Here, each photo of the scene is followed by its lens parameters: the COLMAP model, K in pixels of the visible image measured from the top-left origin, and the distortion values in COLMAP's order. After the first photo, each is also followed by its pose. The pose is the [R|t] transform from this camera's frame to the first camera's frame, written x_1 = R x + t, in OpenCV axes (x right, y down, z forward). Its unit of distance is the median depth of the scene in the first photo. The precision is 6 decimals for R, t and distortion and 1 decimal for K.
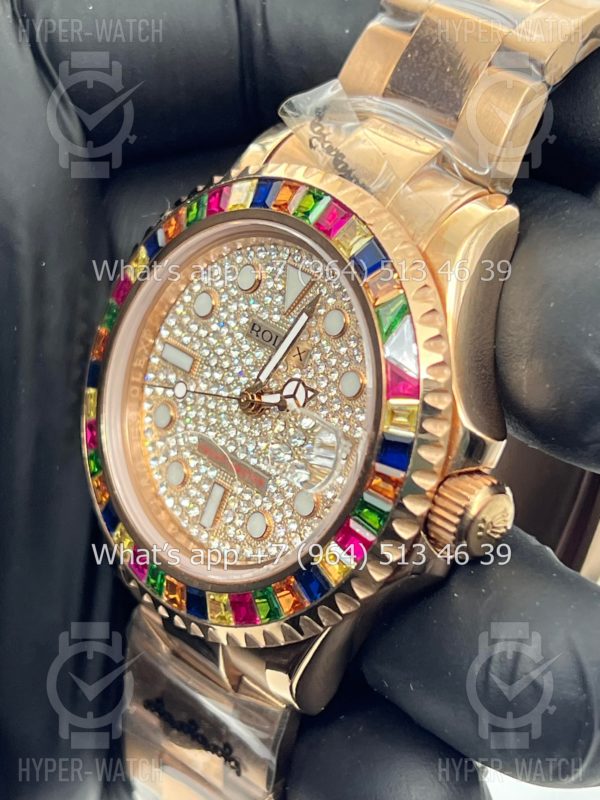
lens RADIAL K [[1942.2, 0, 300.0], [0, 1942.2, 400.0], [0, 0, 1]] dist [0.008383, -0.213380]
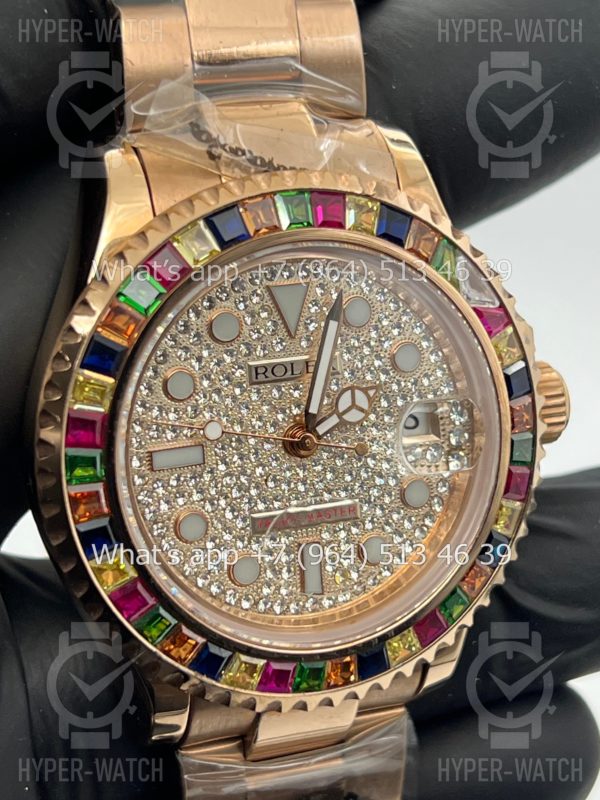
lens RADIAL K [[1942.2, 0, 300.0], [0, 1942.2, 400.0], [0, 0, 1]] dist [0.008383, -0.213380]
pose [[0.373284, -0.490332, 0.787549, -0.729086], [0.391449, 0.852887, 0.345472, -0.329153], [-0.841087, 0.179326, 0.510309, 0.555470]]
